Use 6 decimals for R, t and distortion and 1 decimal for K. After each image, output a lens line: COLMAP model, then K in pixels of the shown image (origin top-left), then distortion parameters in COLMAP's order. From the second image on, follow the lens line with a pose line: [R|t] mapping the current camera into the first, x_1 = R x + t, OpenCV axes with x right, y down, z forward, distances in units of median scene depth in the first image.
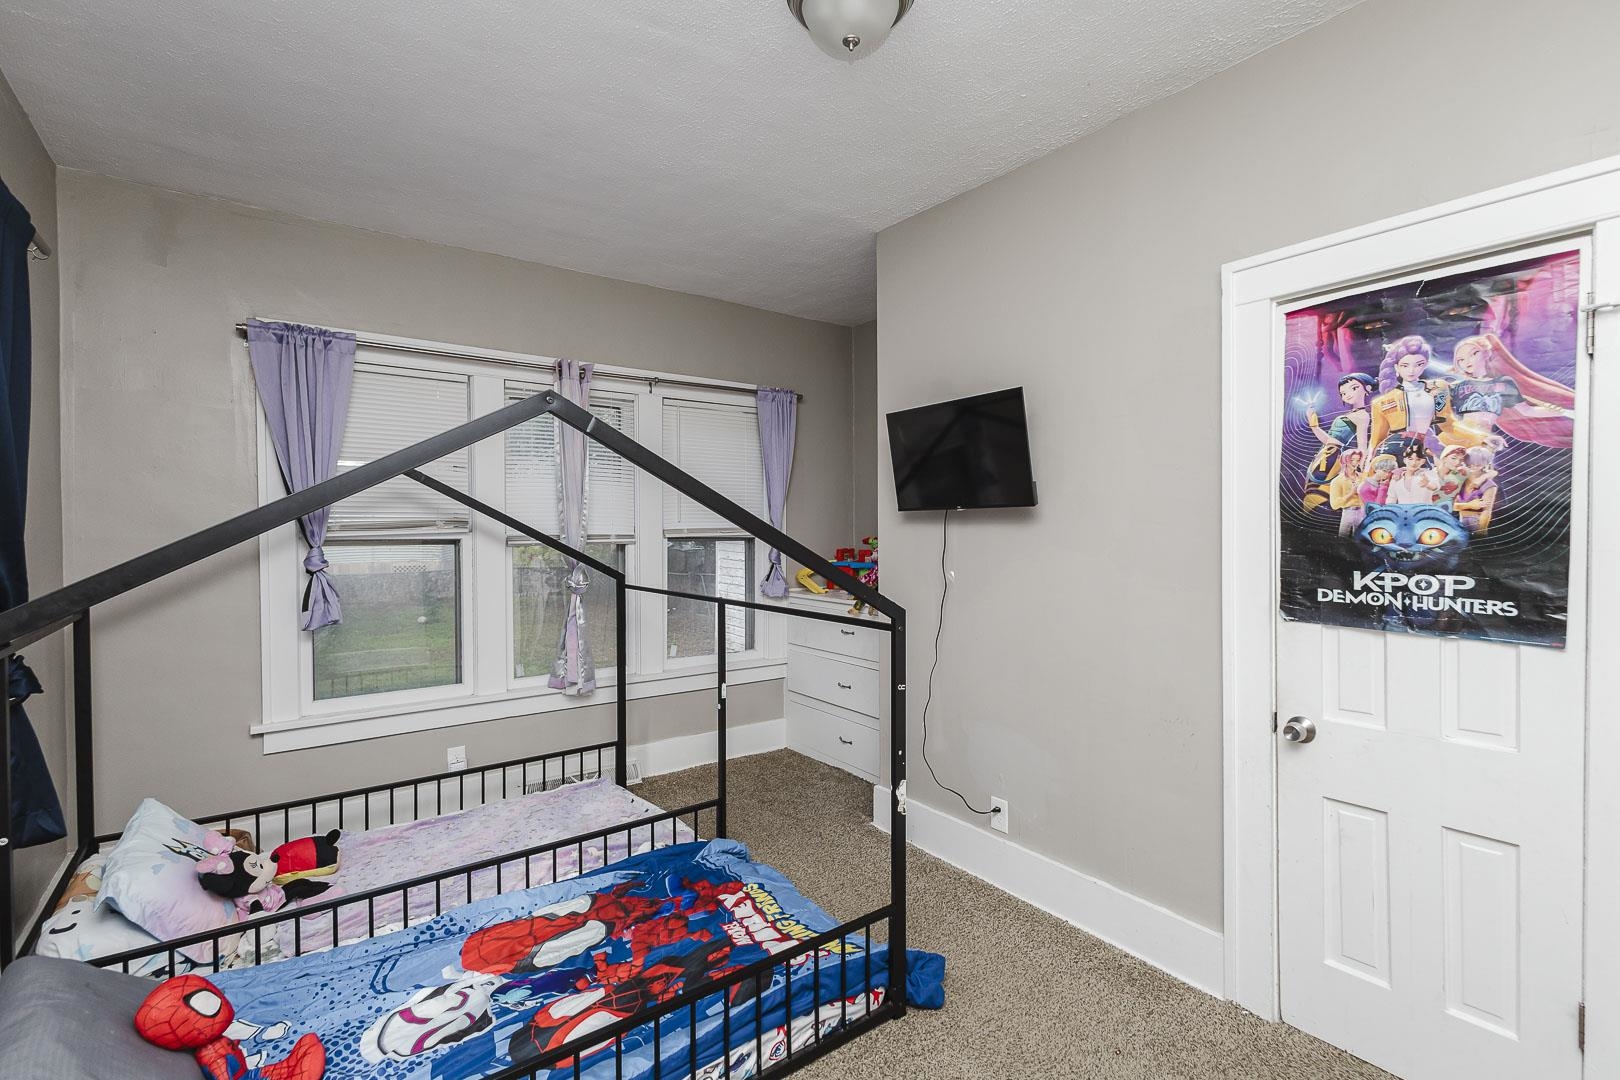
lens RADIAL K [[743.5, 0, 810.9], [0, 743.5, 536.8], [0, 0, 1]] dist [0.010614, -0.003066]
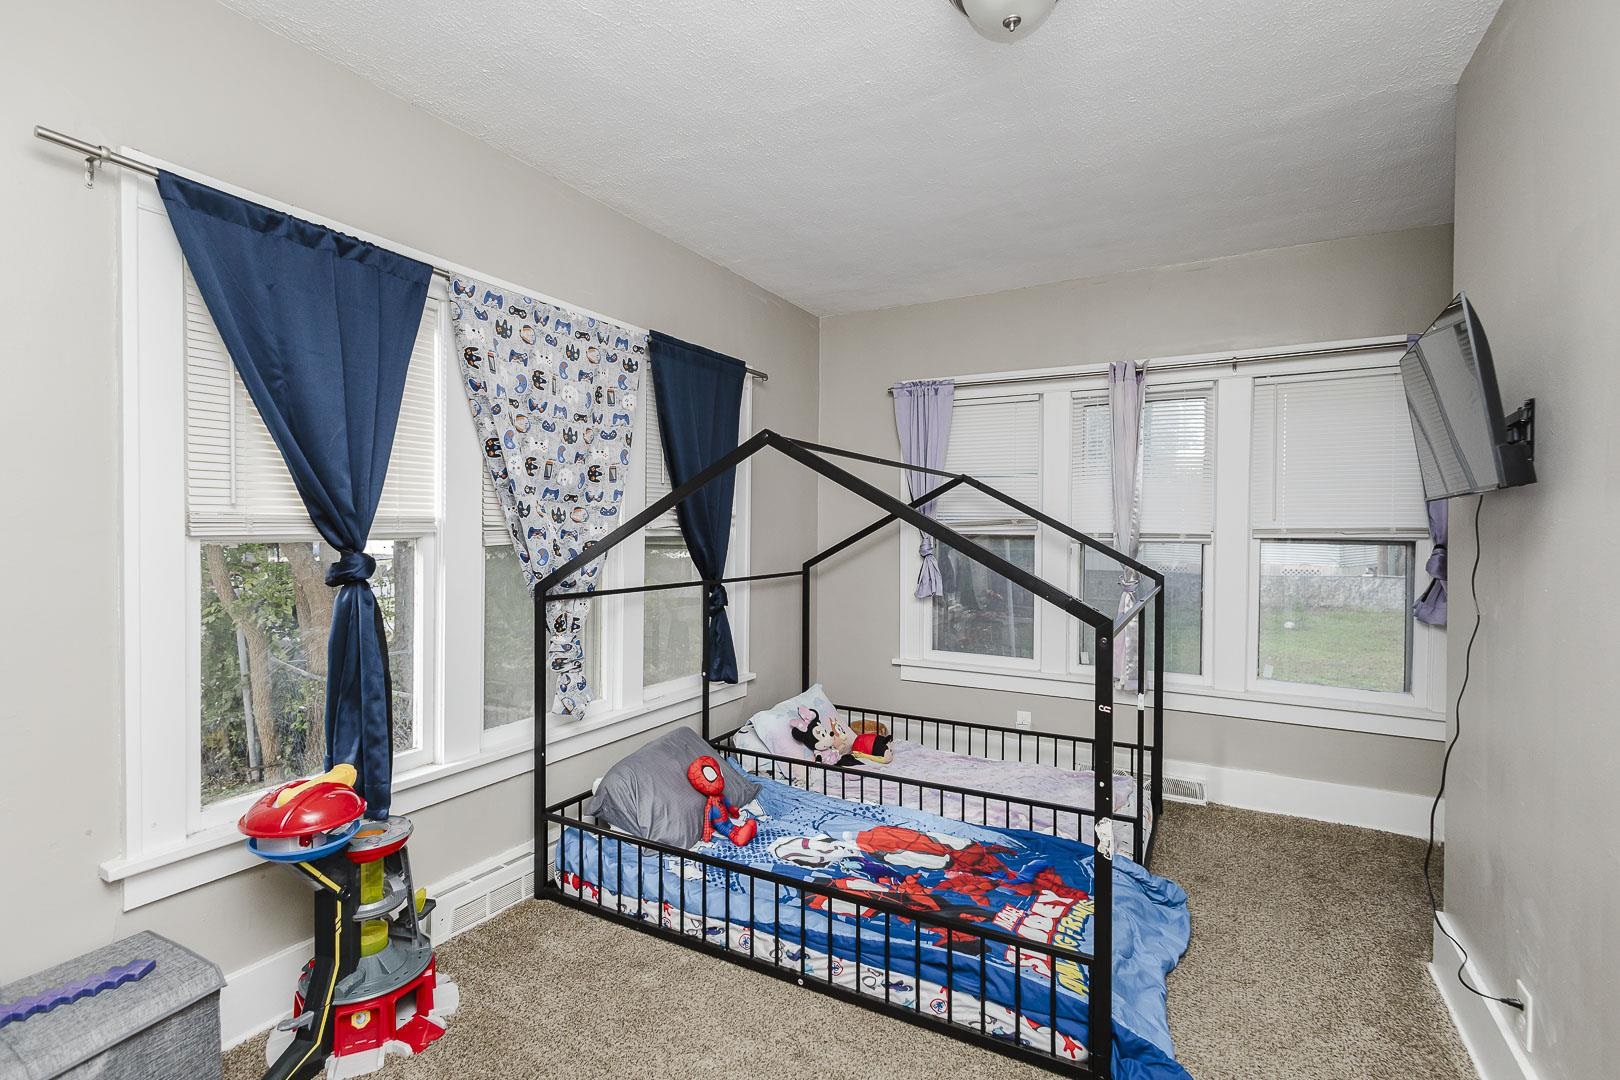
lens RADIAL K [[743.5, 0, 812.3], [0, 743.5, 535.5], [0, 0, 1]] dist [0.010614, -0.003066]
pose [[0.423903, 0.016533, -0.905557, 0.697105], [-0.020449, 0.999753, 0.008680, 0.001577], [0.905477, 0.014838, 0.424137, 0.303328]]
